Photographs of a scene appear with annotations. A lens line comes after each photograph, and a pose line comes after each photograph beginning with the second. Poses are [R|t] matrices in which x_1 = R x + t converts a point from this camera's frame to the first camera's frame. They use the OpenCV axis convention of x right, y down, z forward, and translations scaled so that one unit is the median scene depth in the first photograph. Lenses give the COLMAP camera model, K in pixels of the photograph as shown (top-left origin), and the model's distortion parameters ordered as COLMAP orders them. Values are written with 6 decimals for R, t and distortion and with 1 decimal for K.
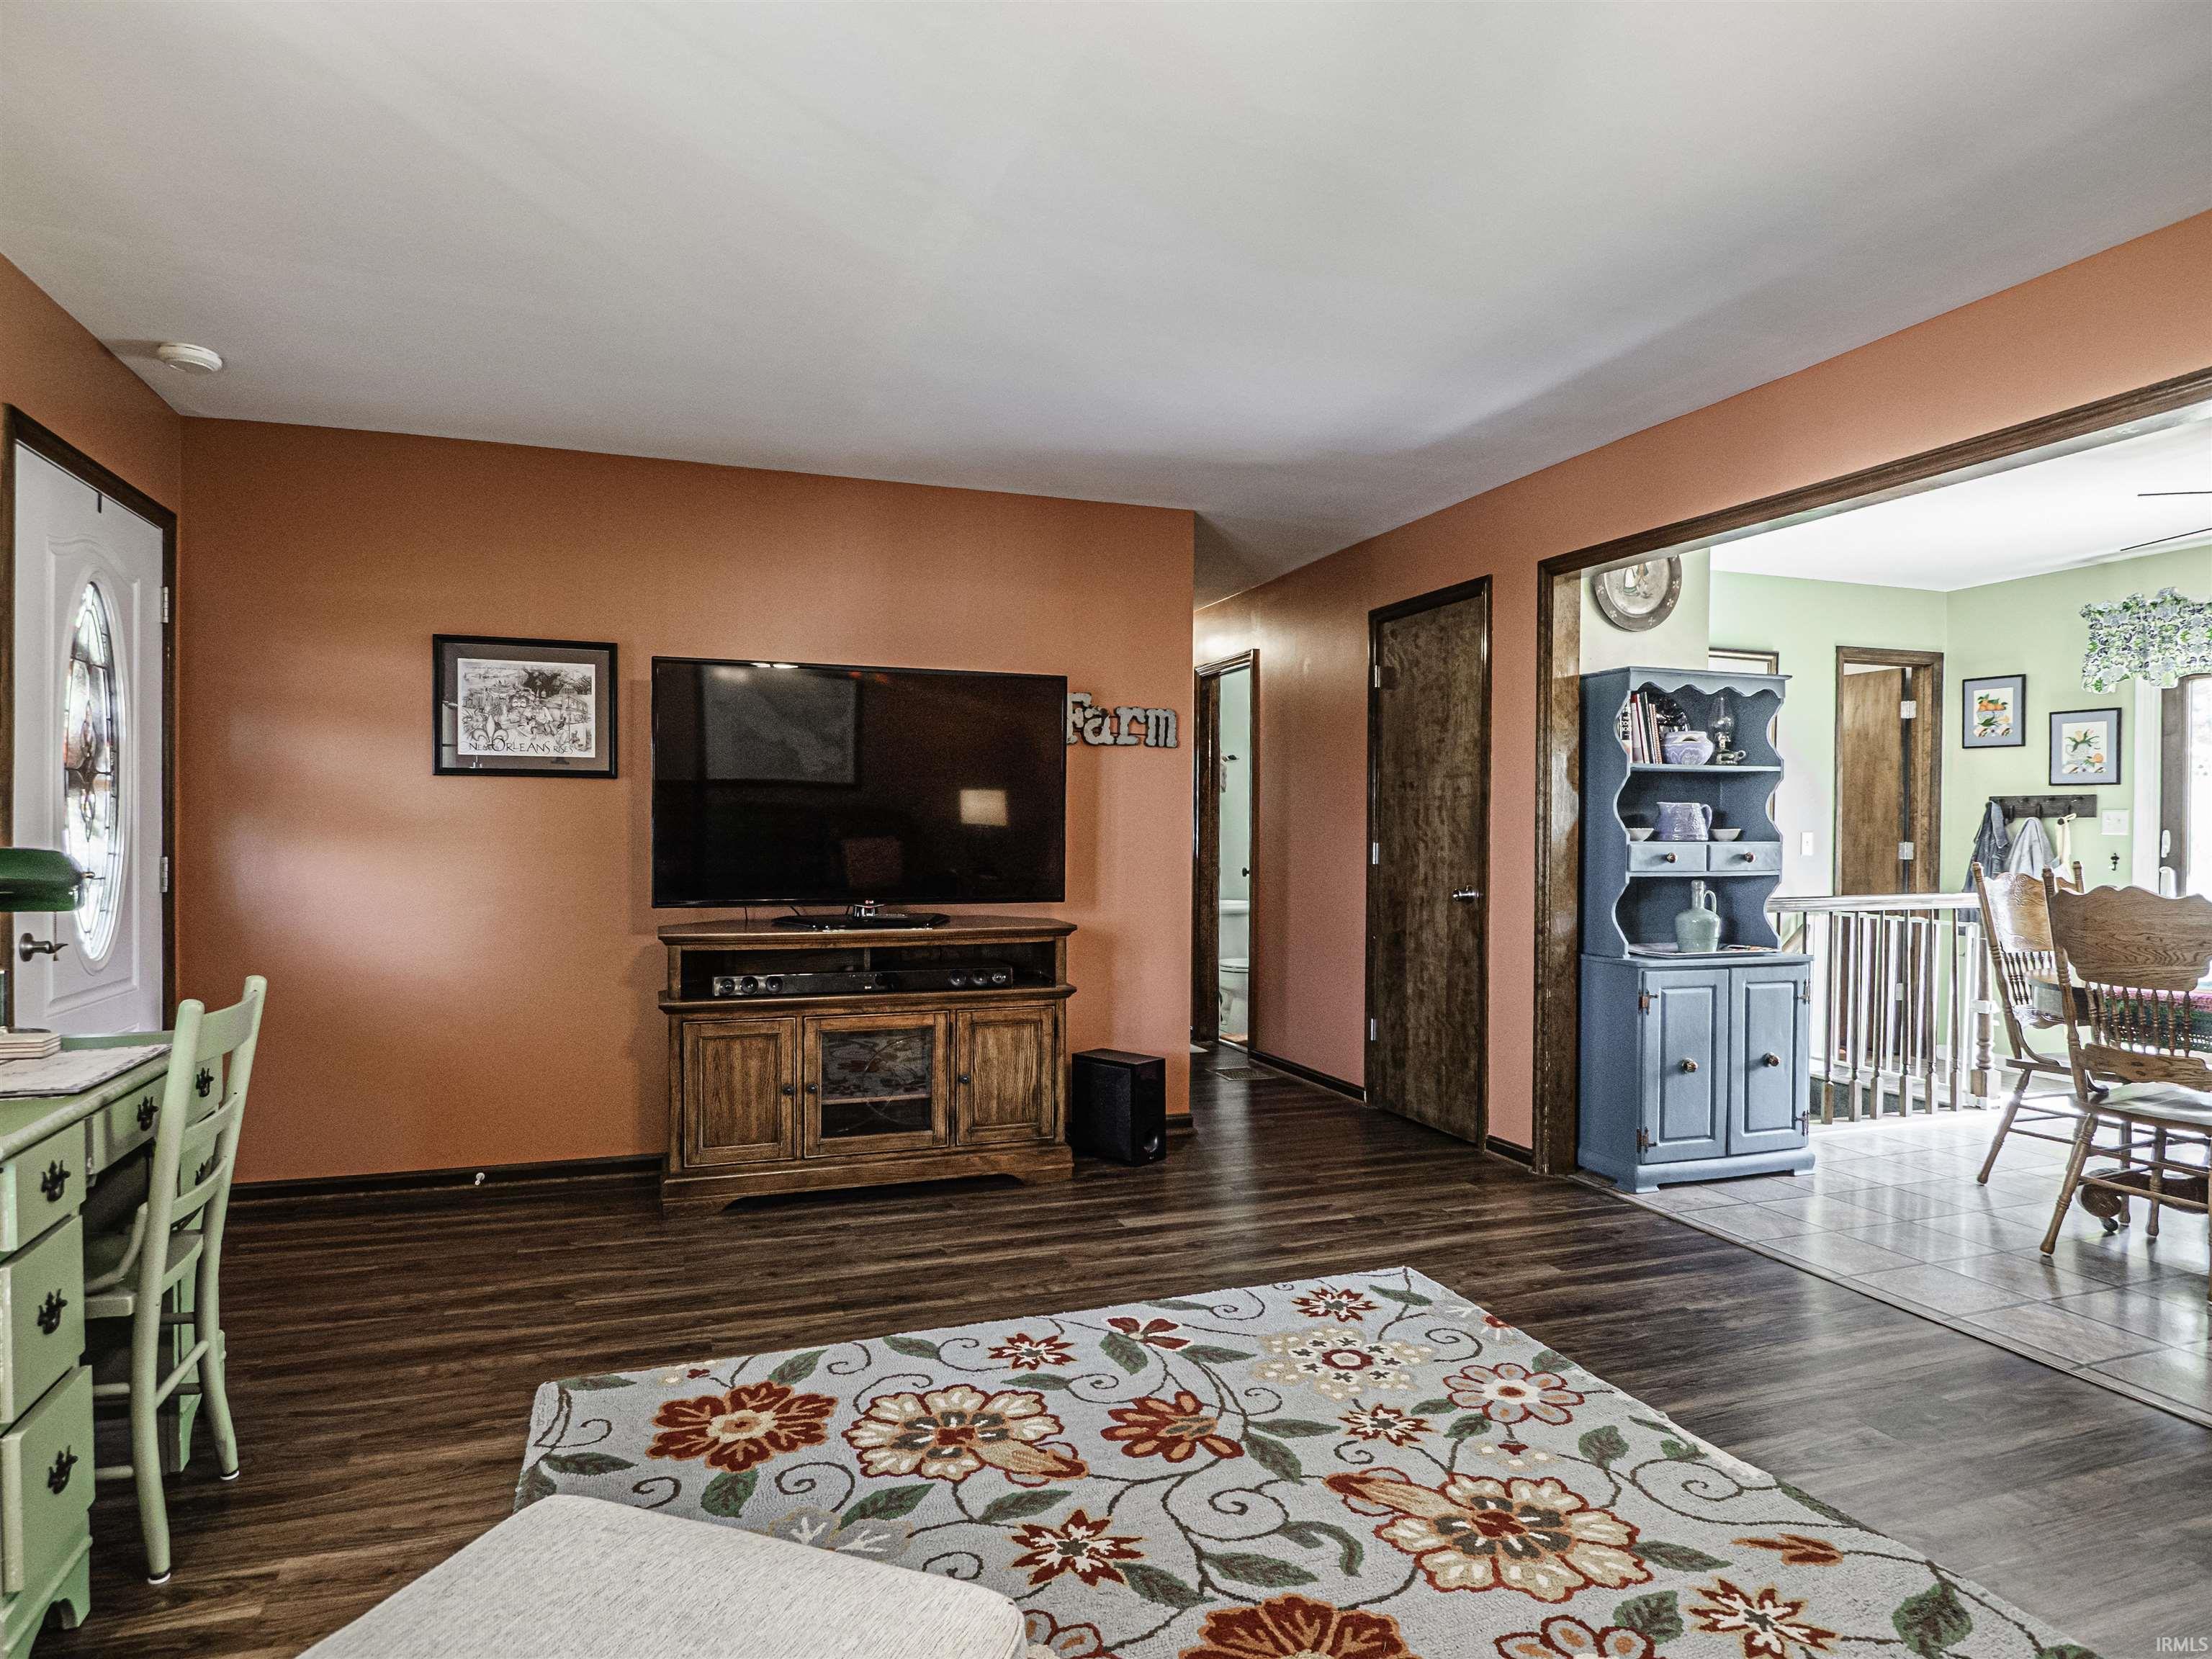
lens RADIAL K [[1292.5, 0, 1106.0], [0, 1292.5, 829.5], [0, 0, 1]] dist [-0.003762, -0.002027]
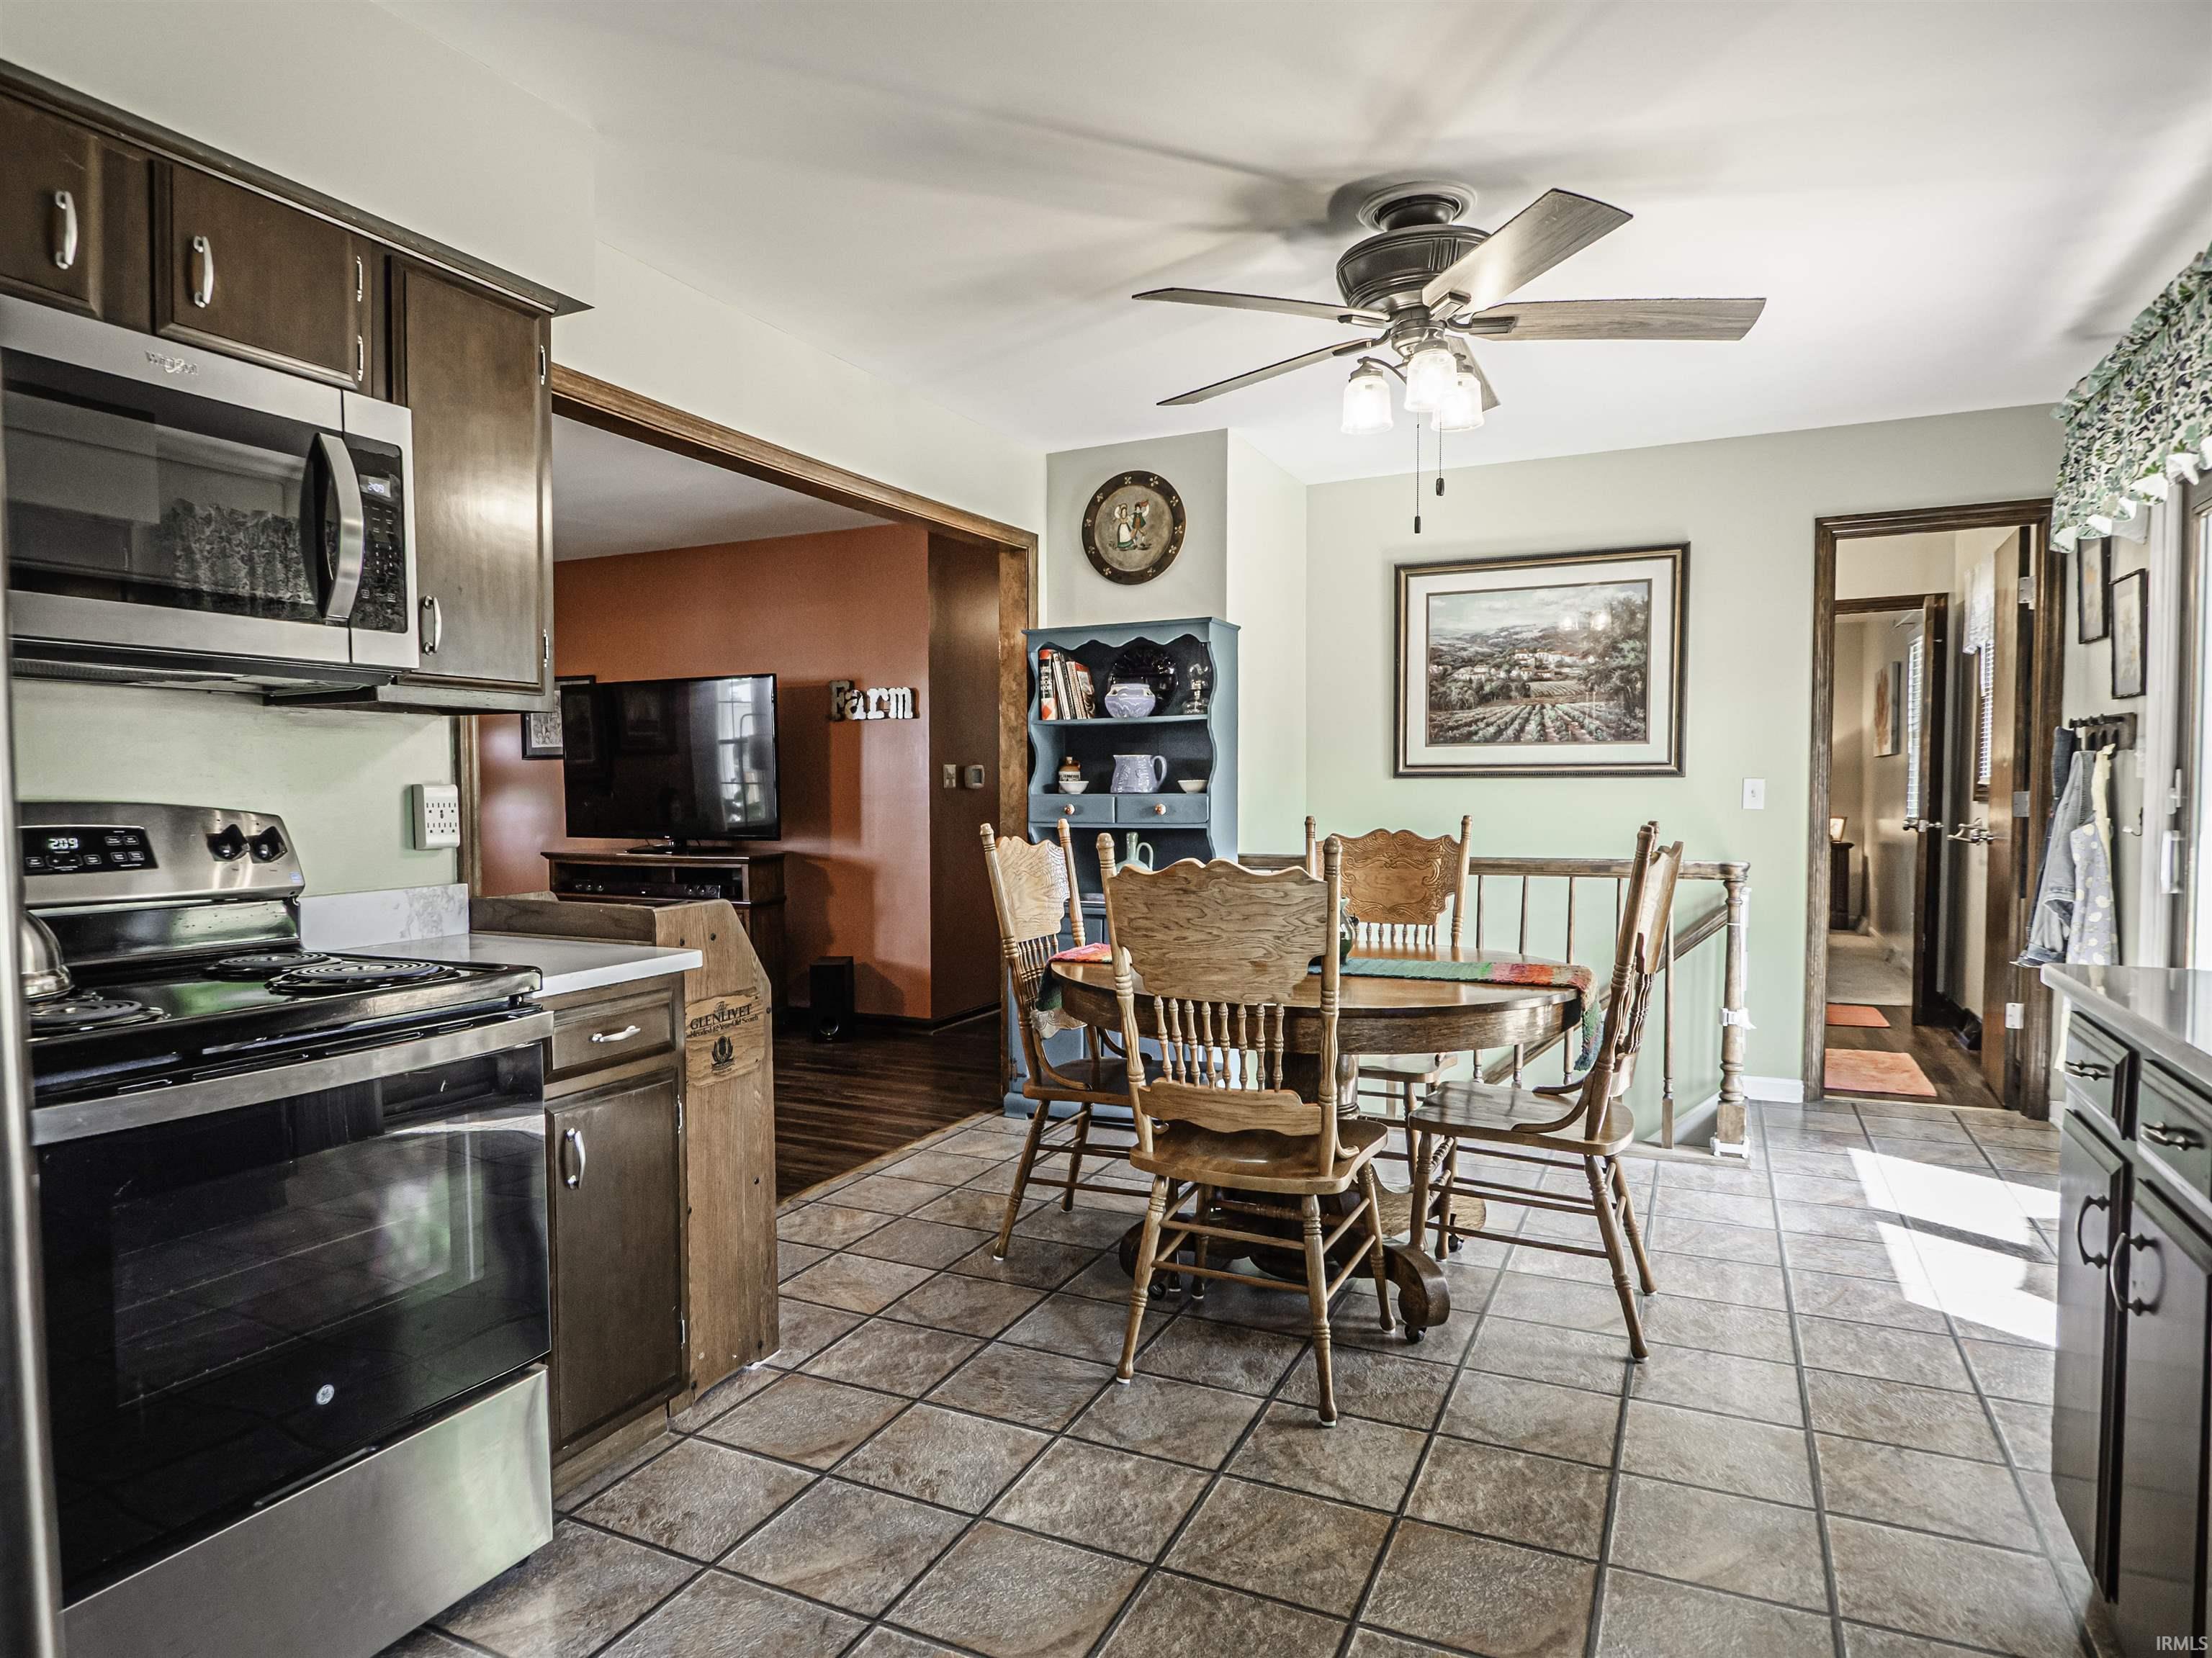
lens RADIAL K [[1292.4, 0, 1106.0], [0, 1292.4, 829.0], [0, 0, 1]] dist [-0.003762, -0.002027]
pose [[0.712489, 0.014372, -0.701536, 1.107971], [0.013461, 0.999326, 0.034144, 0.002238], [0.701555, -0.033771, 0.711815, 0.262726]]
